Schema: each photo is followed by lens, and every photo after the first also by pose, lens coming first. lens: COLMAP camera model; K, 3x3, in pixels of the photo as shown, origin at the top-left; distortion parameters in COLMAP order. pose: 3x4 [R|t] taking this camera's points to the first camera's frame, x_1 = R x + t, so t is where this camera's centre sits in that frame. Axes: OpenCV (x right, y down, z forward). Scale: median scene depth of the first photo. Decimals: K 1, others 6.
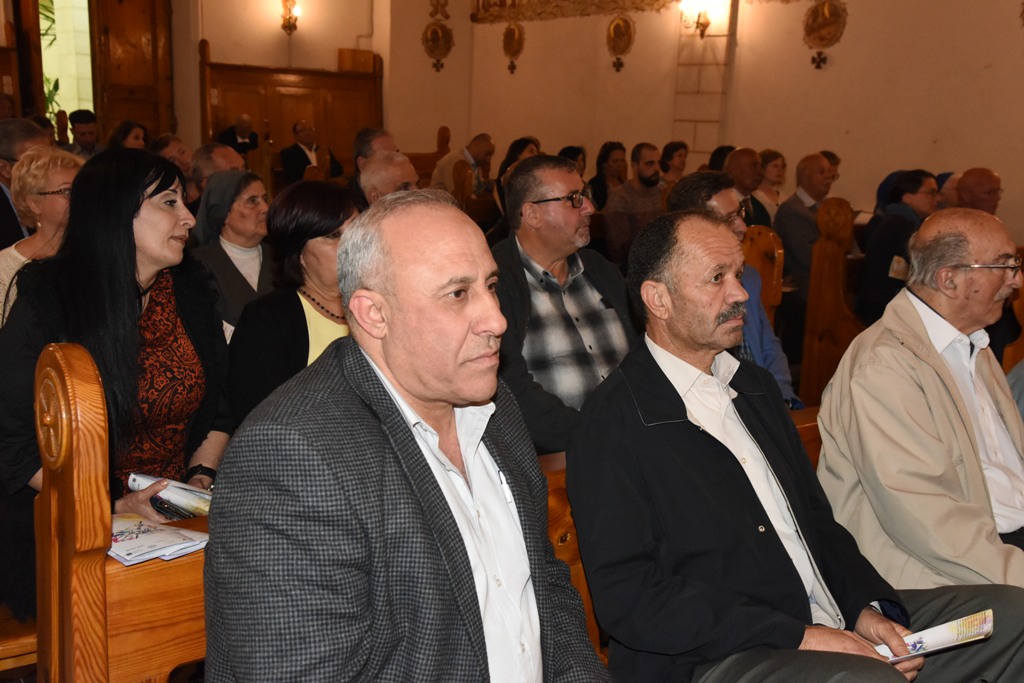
lens RADIAL K [[1123.3, 0, 512.0], [0, 1123.3, 341.5], [0, 0, 1]] dist [0.020519, 0.354357]
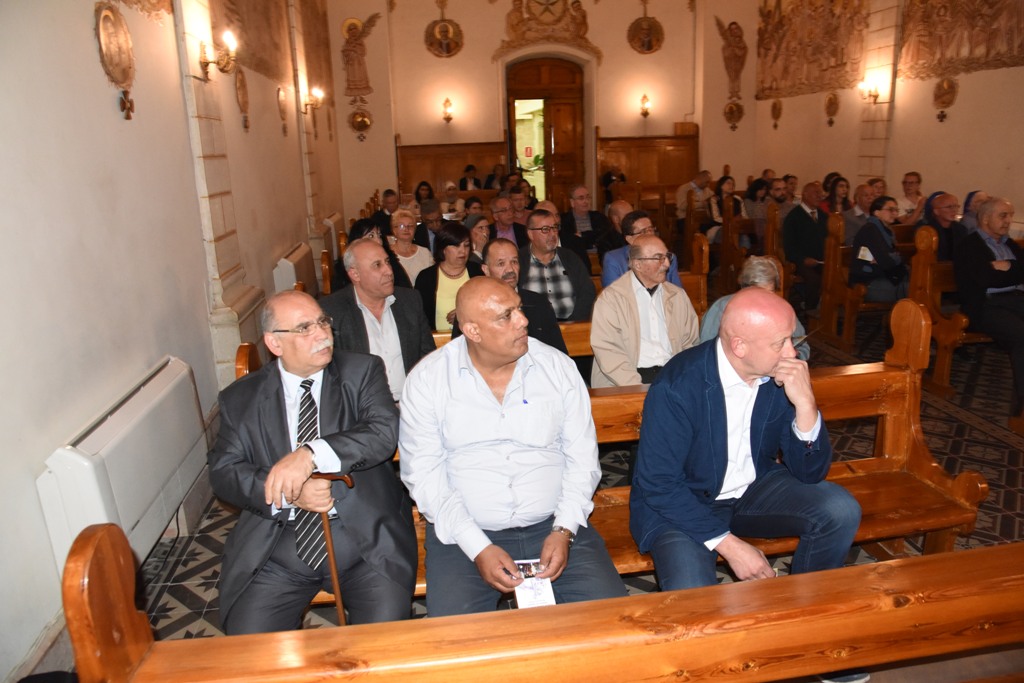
lens RADIAL K [[691.5, 0, 512.0], [0, 691.5, 341.5], [0, 0, 1]] dist [-0.116416, 0.060902]
pose [[0.877842, 0.058145, -0.475408, 0.164314], [-0.021394, 0.996373, 0.082356, -0.002411], [0.478473, -0.062124, 0.875902, -0.074467]]
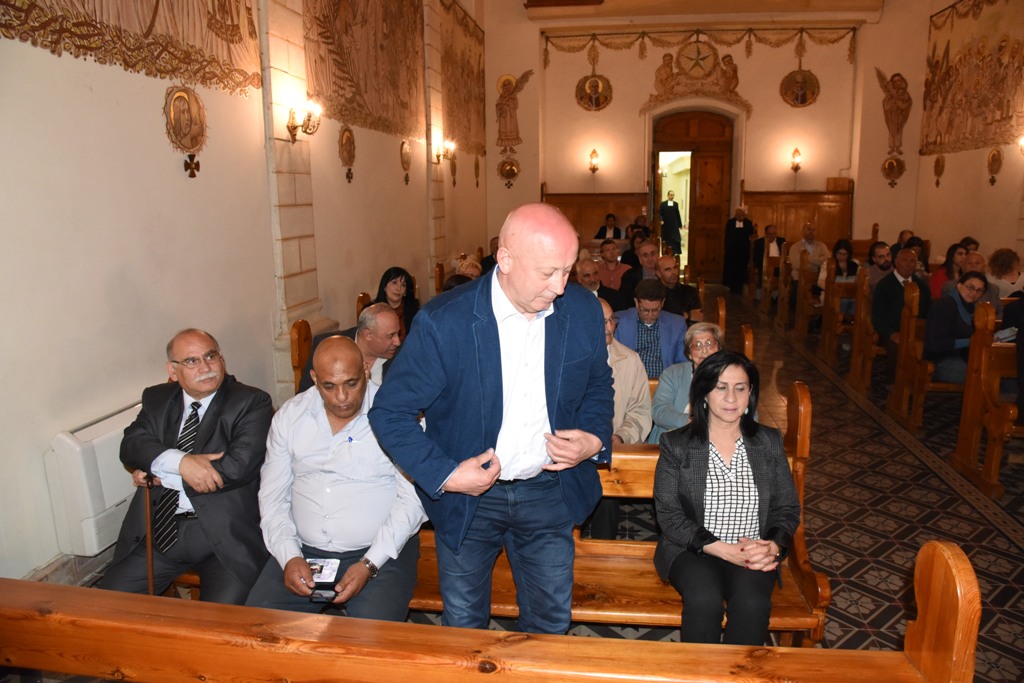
lens RADIAL K [[684.8, 0, 517.5], [0, 684.8, 338.4], [0, 0, 1]] dist [-0.114915, 0.053652]
pose [[0.713464, 0.090548, -0.694816, 0.255223], [-0.092885, 0.995086, 0.034301, -0.013245], [0.694508, 0.040066, 0.718369, -0.028270]]
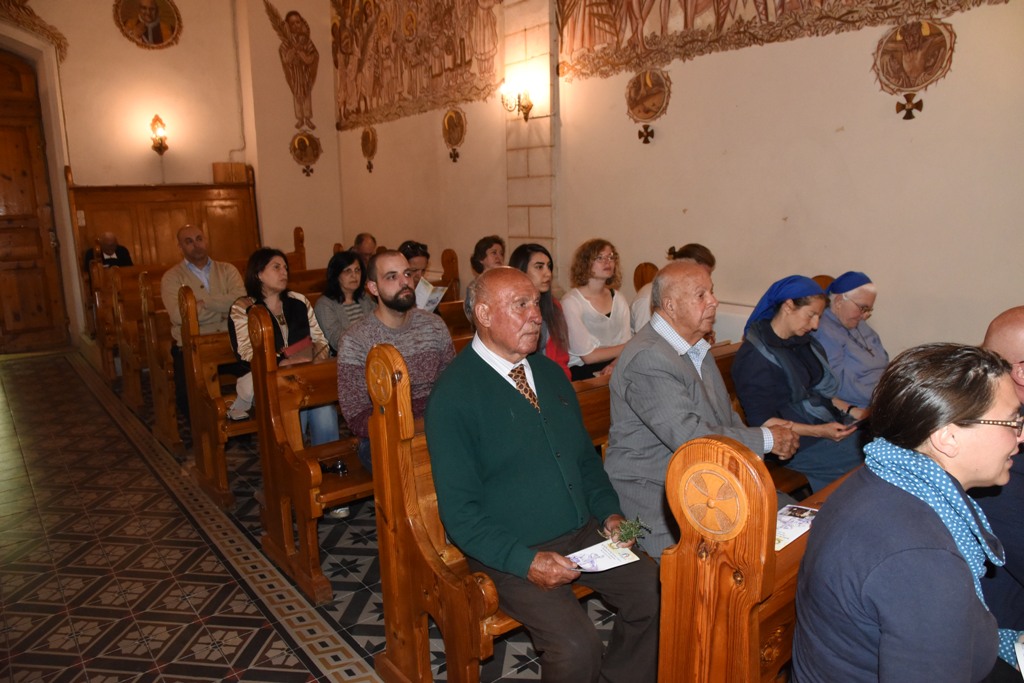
lens RADIAL K [[691.5, 0, 512.0], [0, 691.5, 341.5], [0, 0, 1]] dist [-0.116416, 0.060902]
pose [[0.995934, -0.076536, 0.047522, 0.101825], [0.076425, 0.997067, 0.004148, -0.075721], [-0.047700, -0.000499, 0.998862, 0.373913]]
